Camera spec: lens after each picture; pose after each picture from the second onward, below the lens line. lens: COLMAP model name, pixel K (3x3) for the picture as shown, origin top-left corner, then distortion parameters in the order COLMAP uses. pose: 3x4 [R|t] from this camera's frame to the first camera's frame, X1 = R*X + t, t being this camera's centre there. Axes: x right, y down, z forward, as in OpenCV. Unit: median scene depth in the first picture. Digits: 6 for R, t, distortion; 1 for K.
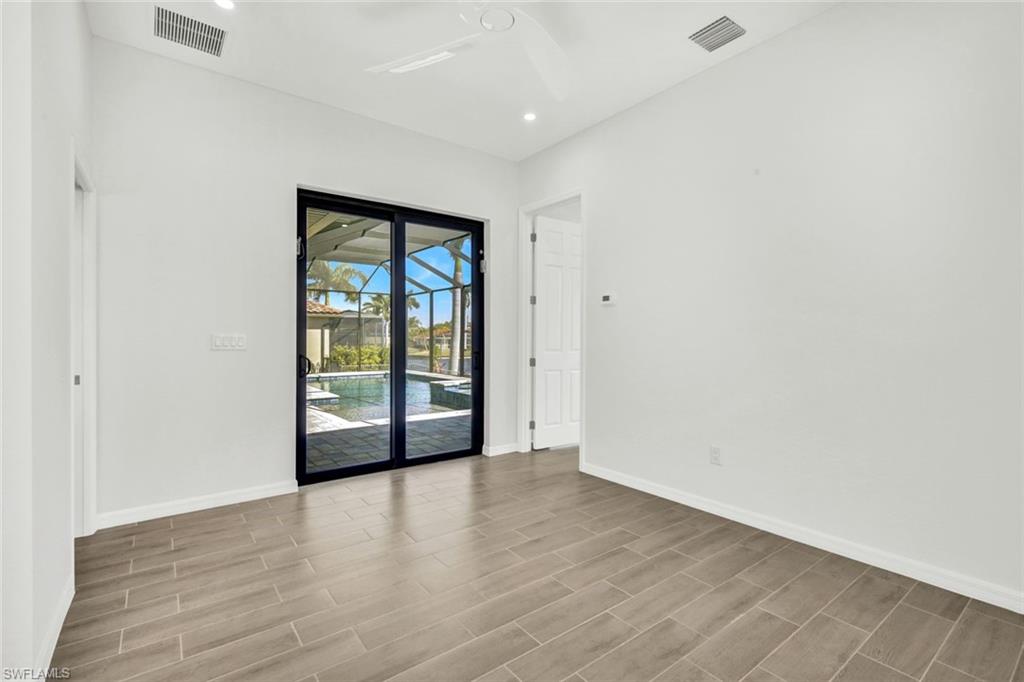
lens RADIAL K [[461.4, 0, 512.3], [0, 461.4, 342.7], [0, 0, 1]] dist [0.002498, 0.000064]
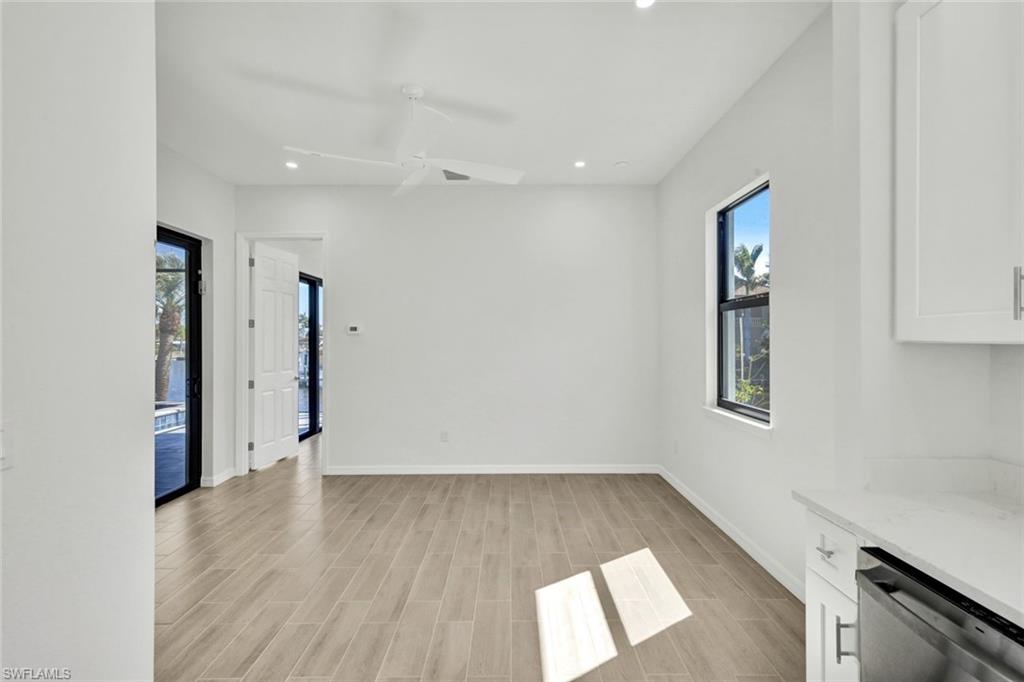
lens RADIAL K [[461.4, 0, 510.0], [0, 461.4, 339.9], [0, 0, 1]] dist [0.002498, 0.000064]
pose [[0.603189, -0.005125, 0.797582, -0.501571], [0.014552, 0.999884, -0.004580, -0.050675], [-0.797466, 0.014369, 0.603193, -0.085053]]
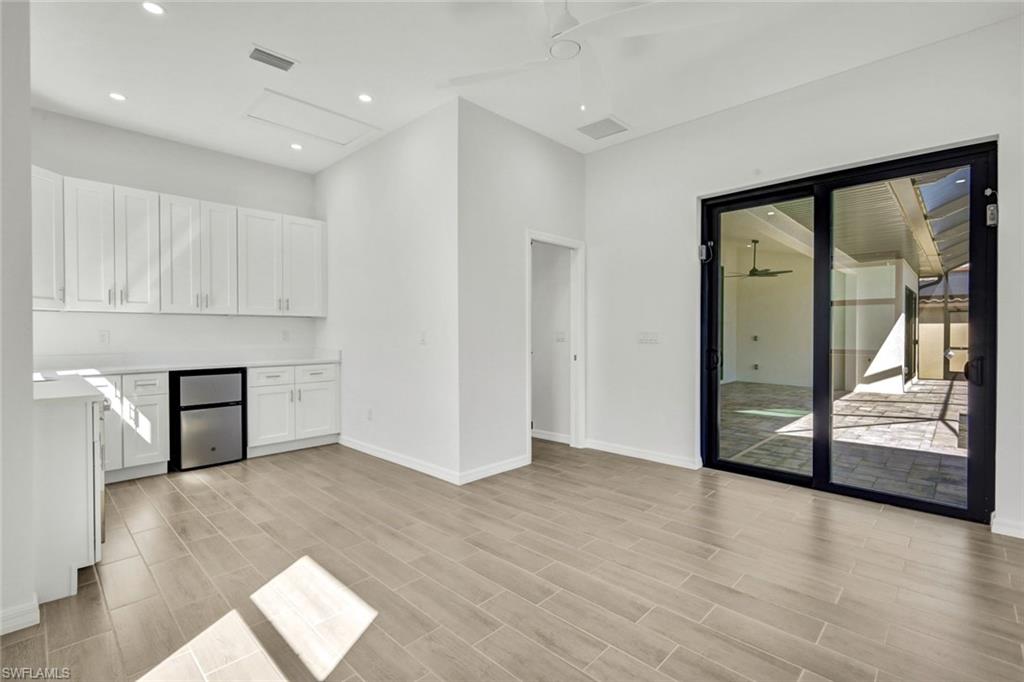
lens RADIAL K [[461.4, 0, 511.7], [0, 461.4, 341.1], [0, 0, 1]] dist [0.002498, 0.000064]
pose [[0.158026, 0.016239, -0.987301, 0.500469], [-0.010895, 0.999833, 0.014702, -0.003048], [0.987375, 0.008433, 0.158176, 0.327240]]
